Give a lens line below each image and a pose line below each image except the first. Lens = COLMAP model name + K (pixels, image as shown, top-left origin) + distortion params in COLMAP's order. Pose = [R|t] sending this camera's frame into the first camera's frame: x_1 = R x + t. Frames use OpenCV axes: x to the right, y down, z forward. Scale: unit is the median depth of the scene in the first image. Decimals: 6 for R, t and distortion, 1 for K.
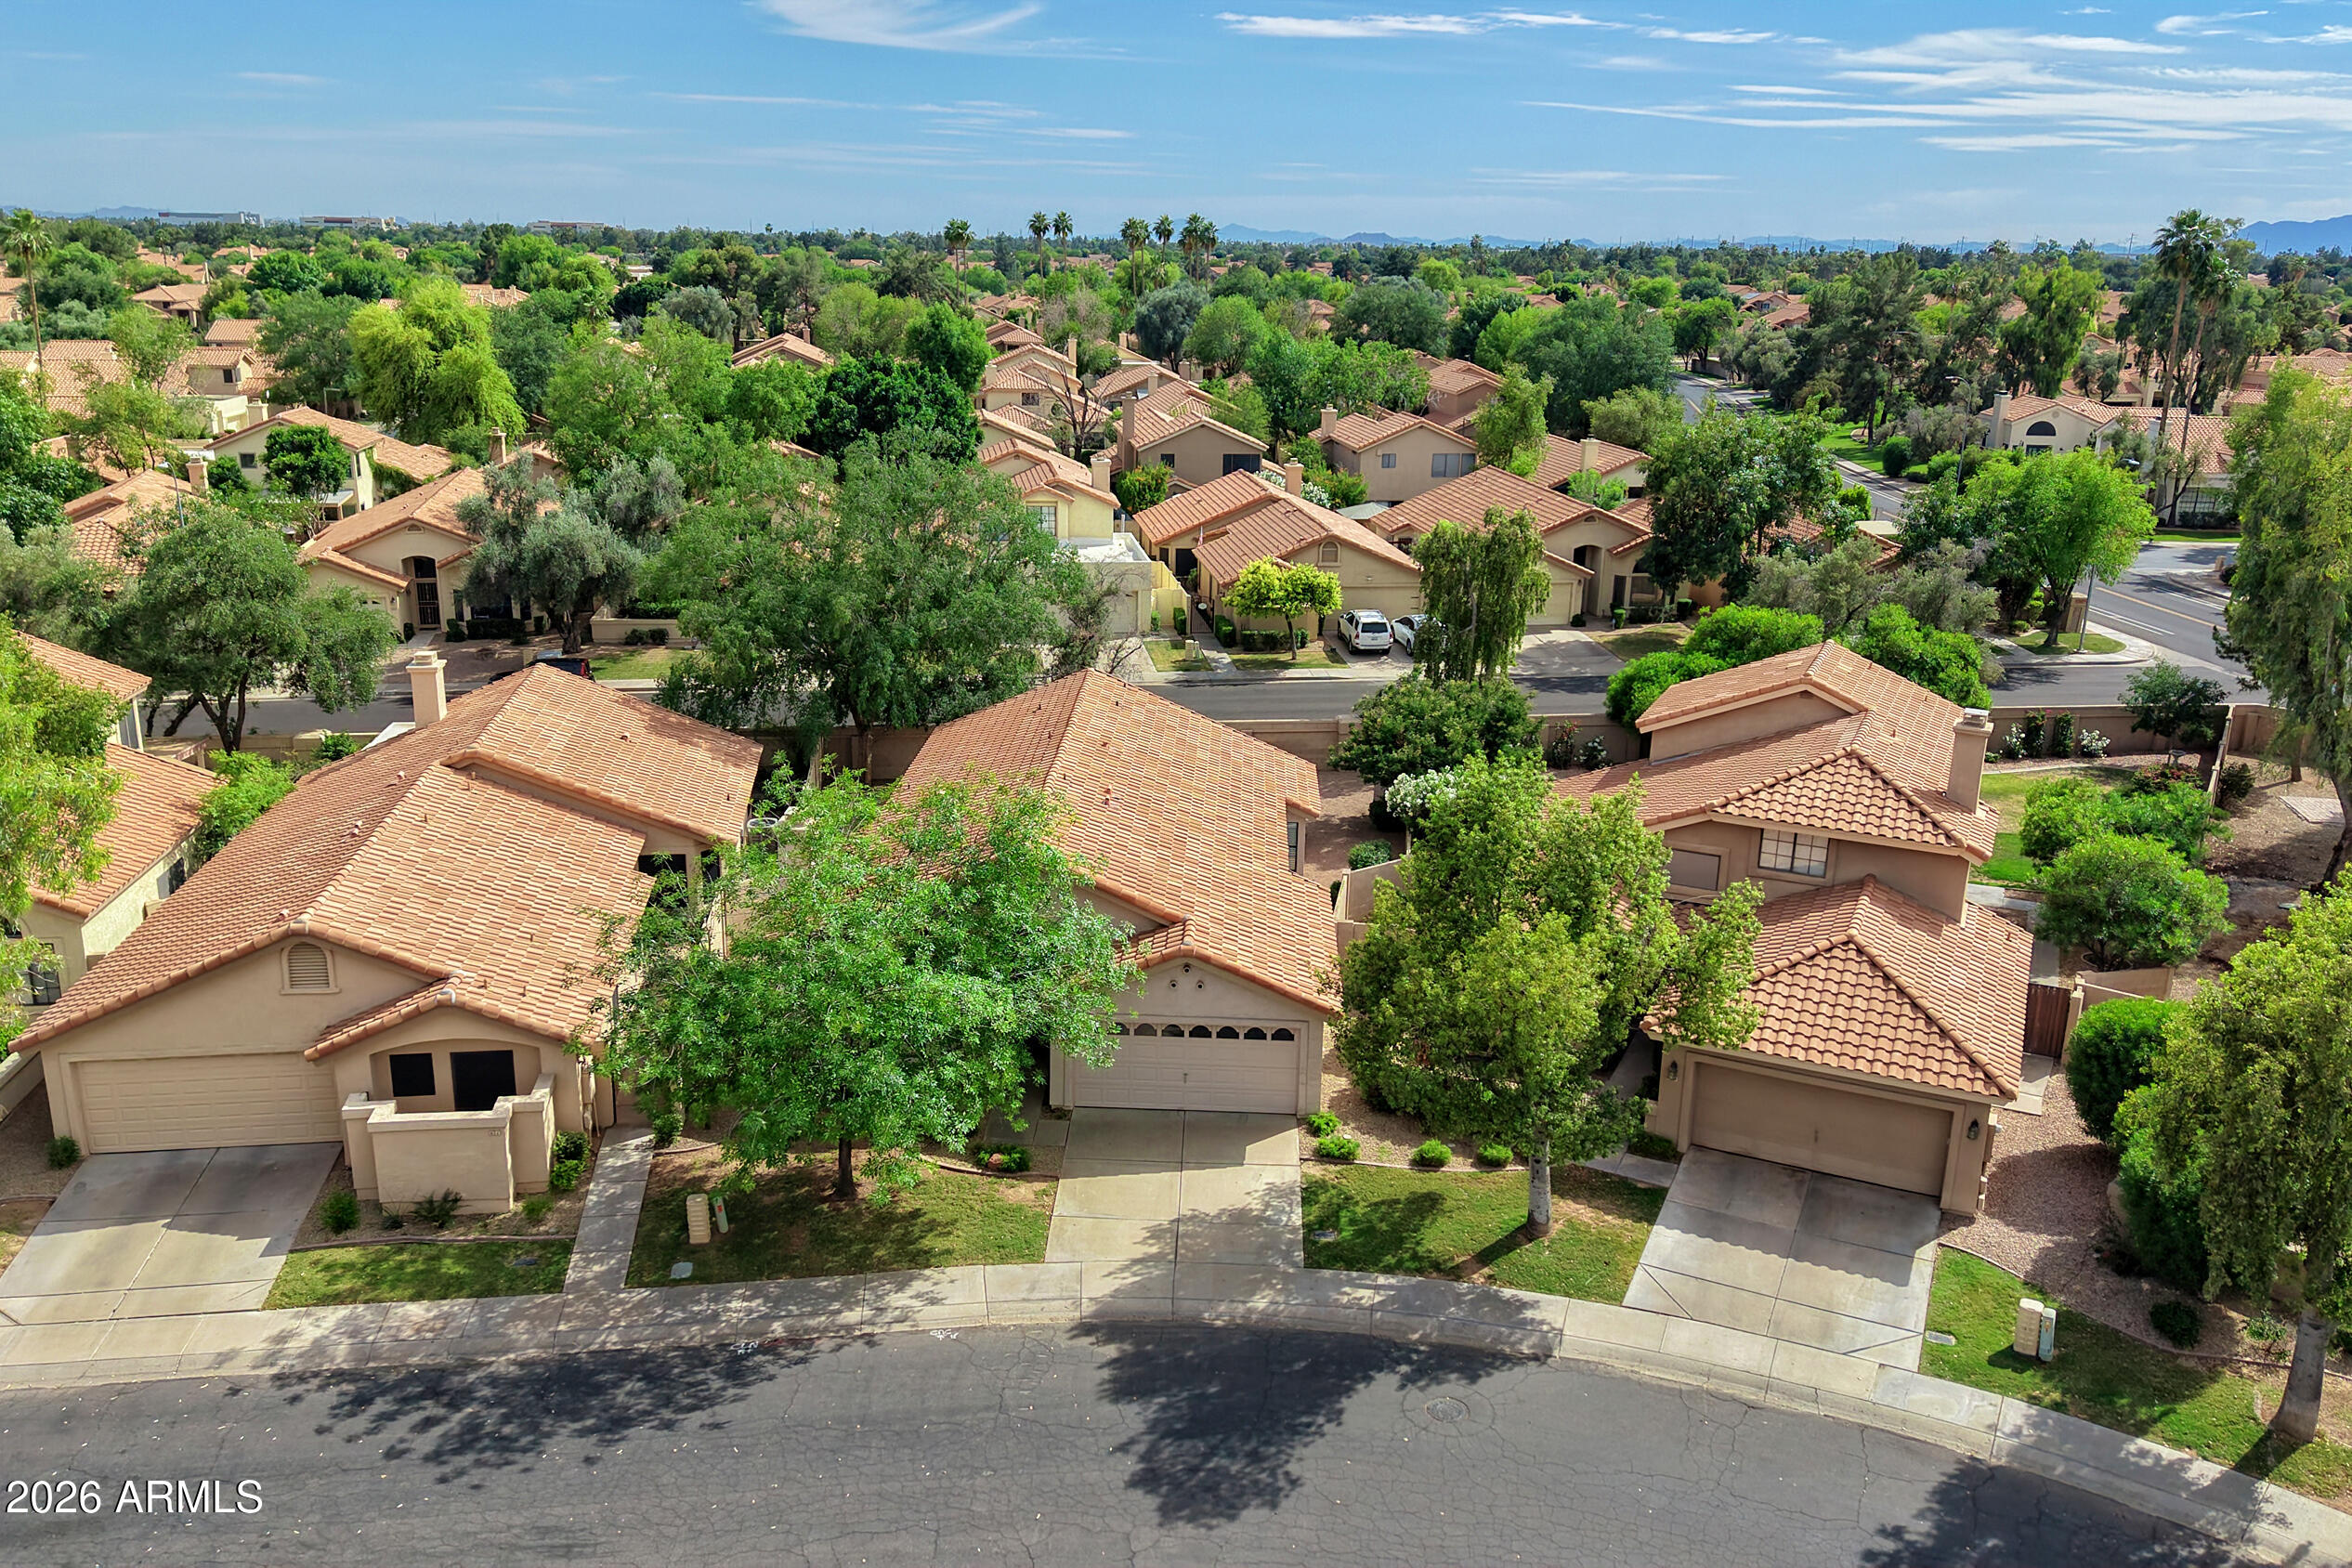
lens RADIAL K [[1817.2, 0, 1176.0], [0, 1817.2, 784.0], [0, 0, 1]] dist [0.083269, -0.119873]
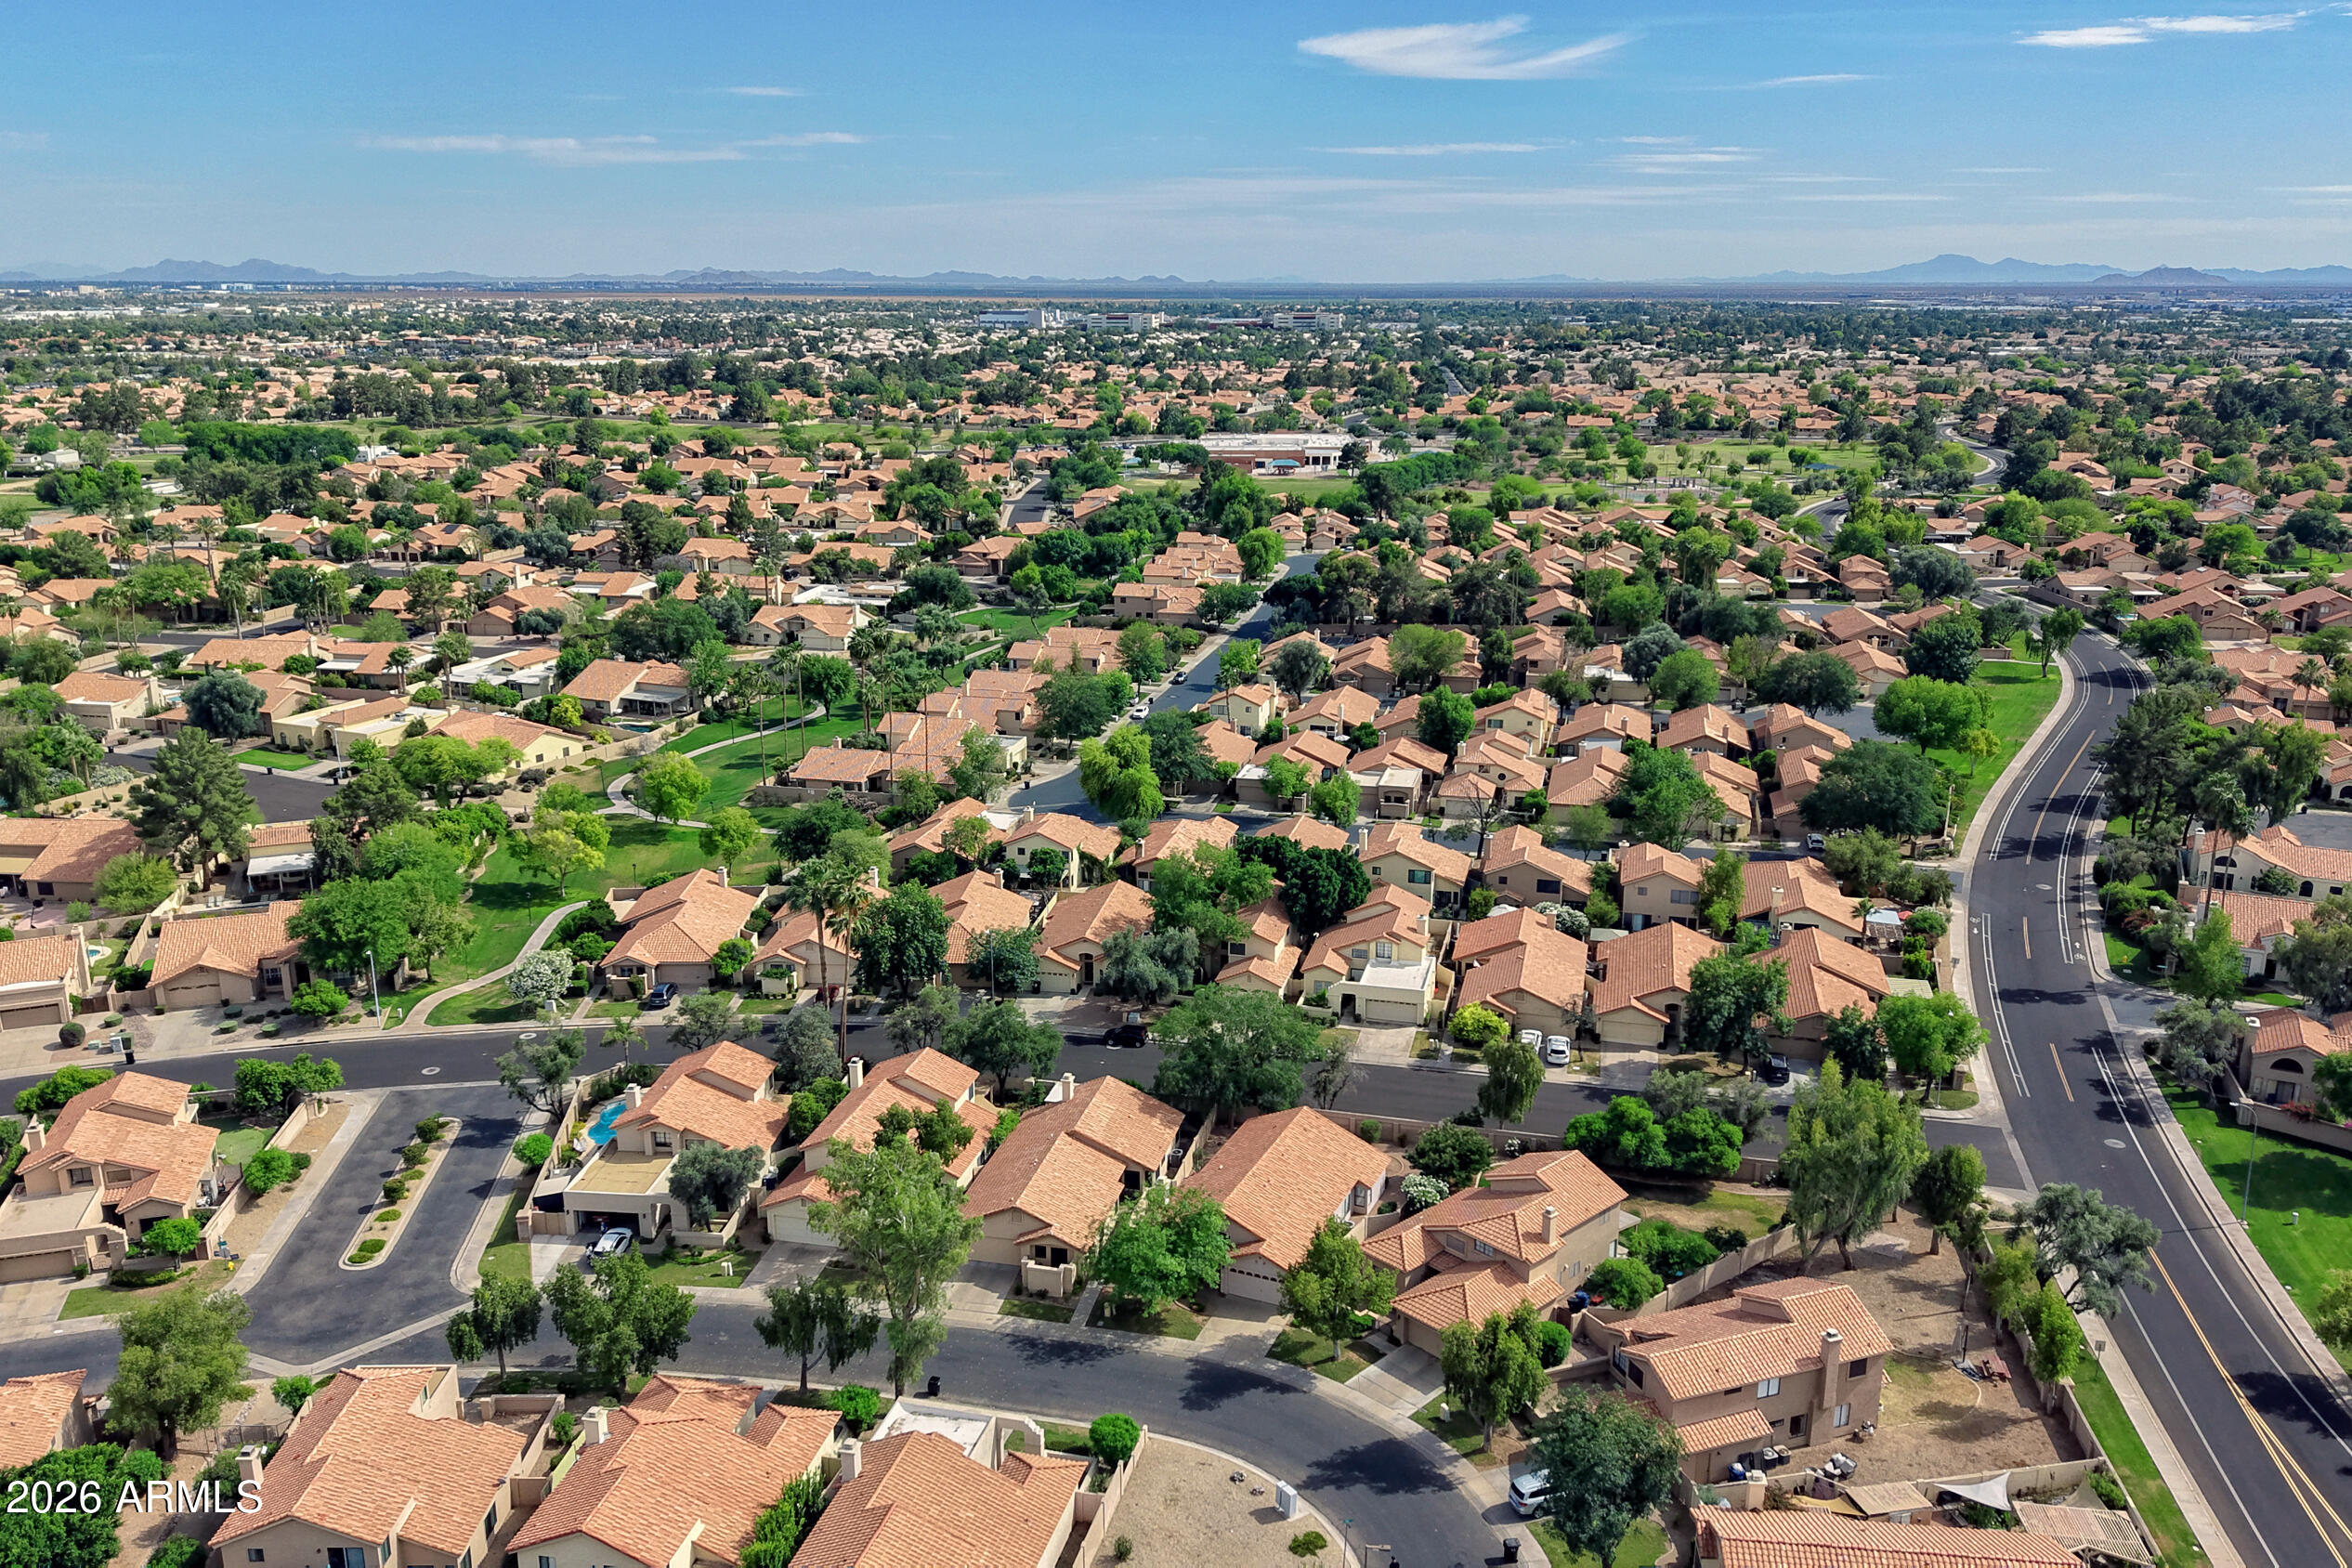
lens RADIAL K [[1817.2, 0, 1176.0], [0, 1817.2, 784.0], [0, 0, 1]] dist [0.083269, -0.119873]
pose [[0.928128, 0.074430, -0.364745, 1.038110], [-0.083637, 0.996451, -0.009486, -0.726507], [0.362745, 0.039311, 0.931059, -2.203839]]
